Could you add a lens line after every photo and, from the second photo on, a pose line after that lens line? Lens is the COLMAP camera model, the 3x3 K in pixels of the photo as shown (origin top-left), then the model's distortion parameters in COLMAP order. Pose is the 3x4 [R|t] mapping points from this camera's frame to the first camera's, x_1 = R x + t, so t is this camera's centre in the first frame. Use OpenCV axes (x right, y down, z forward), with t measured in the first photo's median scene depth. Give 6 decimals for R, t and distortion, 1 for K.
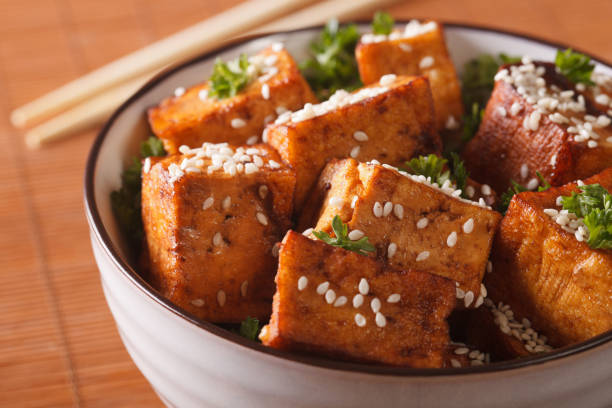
lens RADIAL K [[2637.1, 0, 306.0], [0, 2637.1, 204.0], [0, 0, 1]] dist [-0.205007, -4.267045]
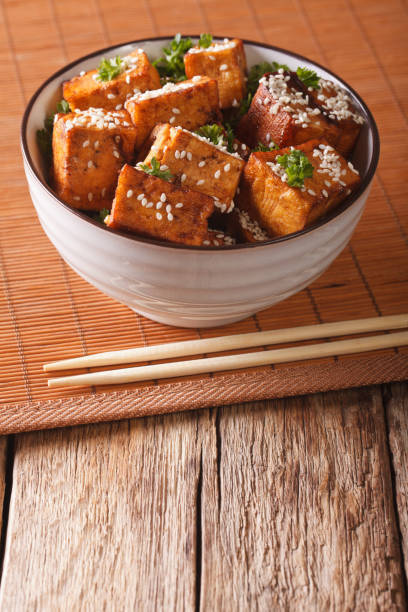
lens RADIAL K [[2637.1, 0, 204.0], [0, 2637.1, 306.0], [0, 0, 1]] dist [-0.205007, -4.267045]
pose [[0.996049, 0.075266, -0.047127, 0.134326], [-0.070387, 0.992713, 0.097808, -0.070978], [0.054145, -0.094104, 0.994089, -0.780142]]
